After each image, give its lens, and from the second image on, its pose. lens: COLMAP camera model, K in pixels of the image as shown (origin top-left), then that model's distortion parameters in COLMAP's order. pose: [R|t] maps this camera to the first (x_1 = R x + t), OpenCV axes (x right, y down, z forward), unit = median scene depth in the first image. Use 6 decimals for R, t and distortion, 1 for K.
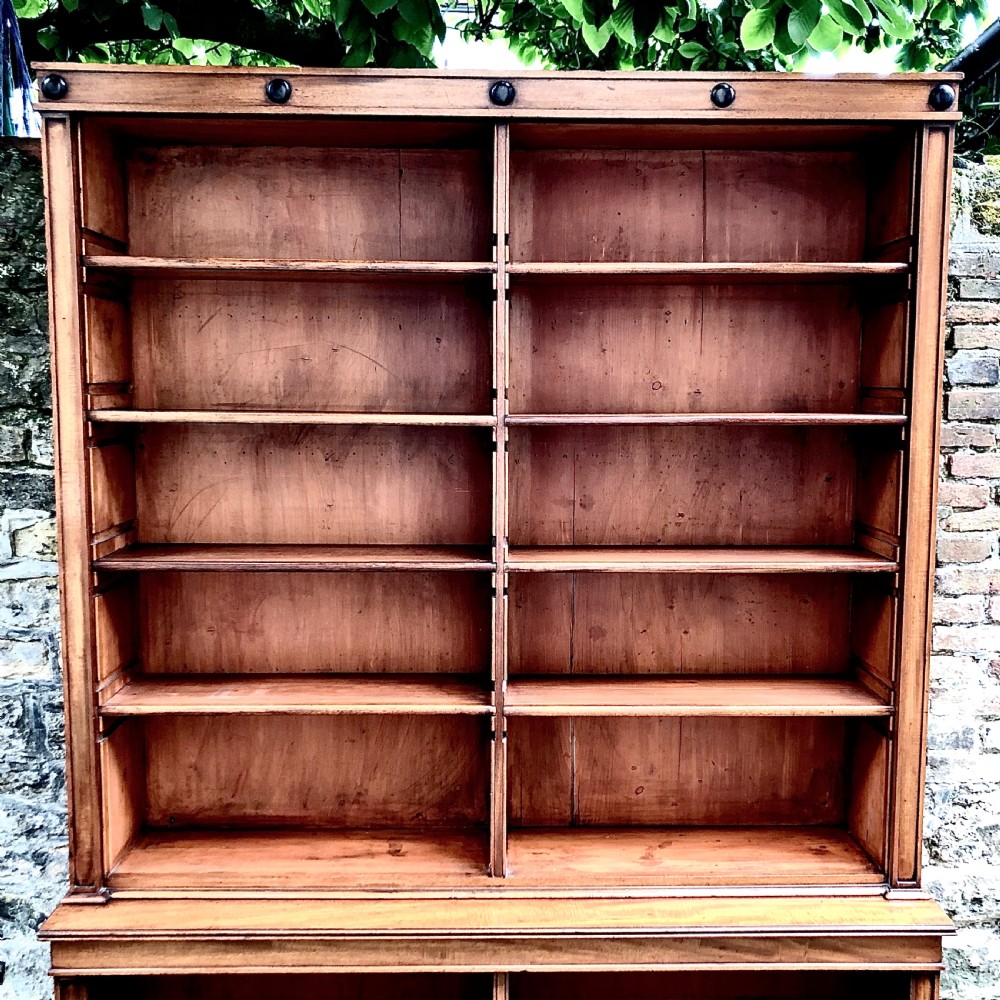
lens RADIAL K [[1100.1, 0, 512.3], [0, 1100.1, 496.1], [0, 0, 1]] dist [0.011526, 0.018289]
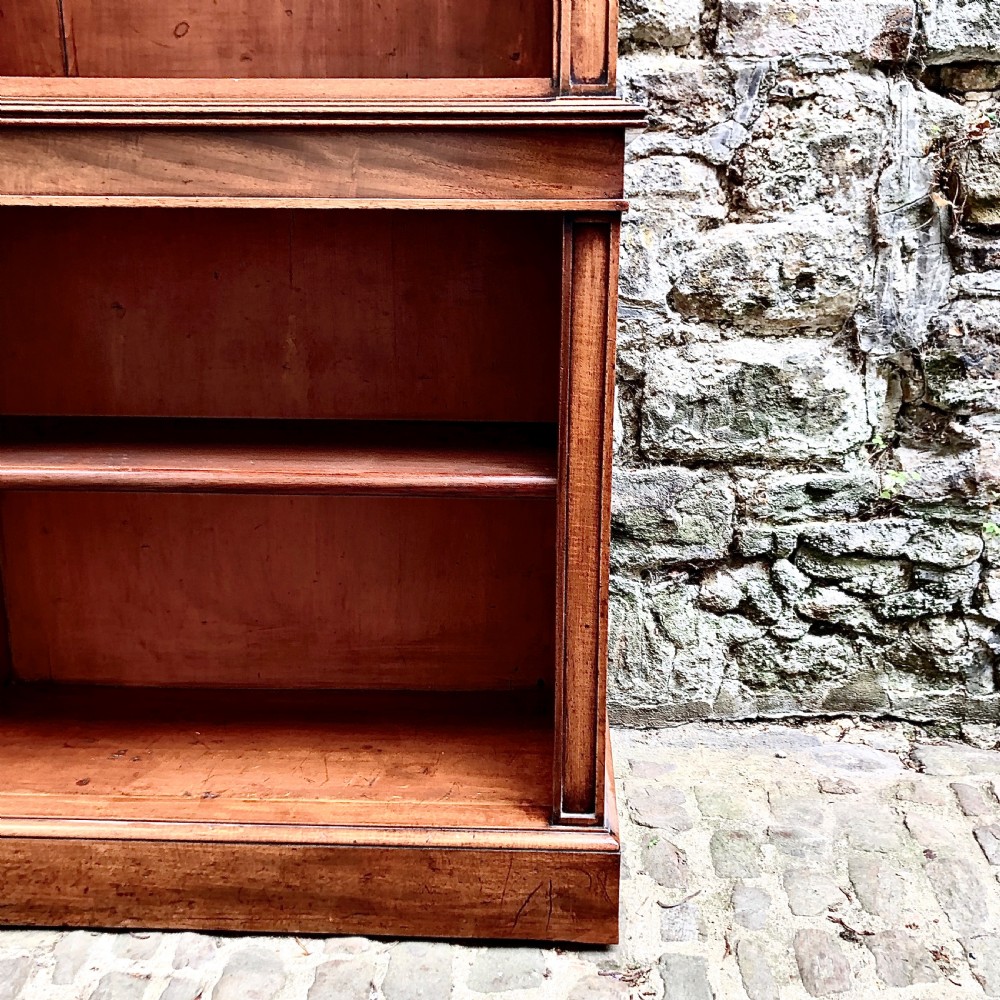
lens RADIAL K [[1146.6, 0, 517.5], [0, 1146.6, 499.8], [0, 0, 1]] dist [0.031434, -0.067537]
pose [[0.998611, 0.016449, -0.050057, 0.329601], [-0.008972, 0.989232, 0.146081, 0.430416], [0.051921, -0.145429, 0.988005, 0.413822]]
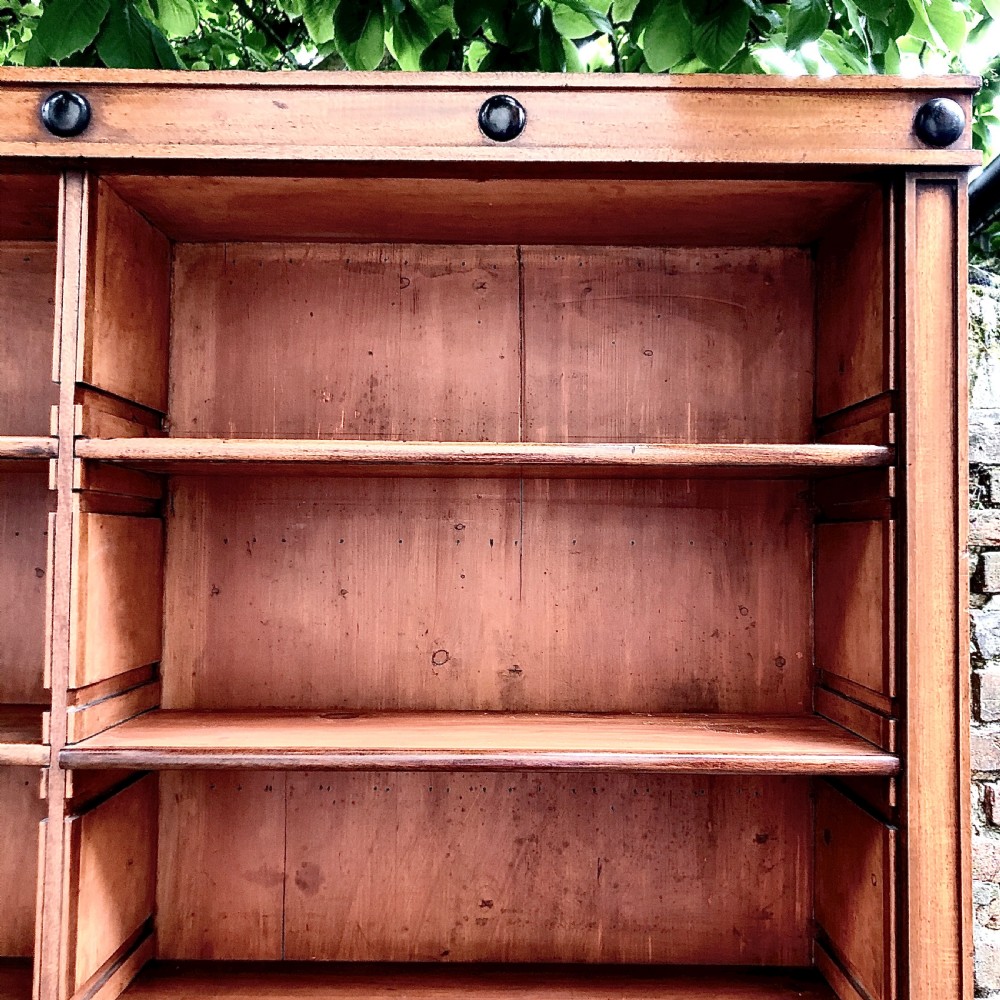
lens RADIAL K [[1079.2, 0, 500.0], [0, 1079.2, 500.0], [0, 0, 1]] dist [0.025344, -0.010604]
pose [[0.999442, 0.006788, -0.032690, 0.178508], [-0.011377, 0.989755, -0.142319, -0.102506], [0.031389, 0.142611, 0.989281, 0.458471]]
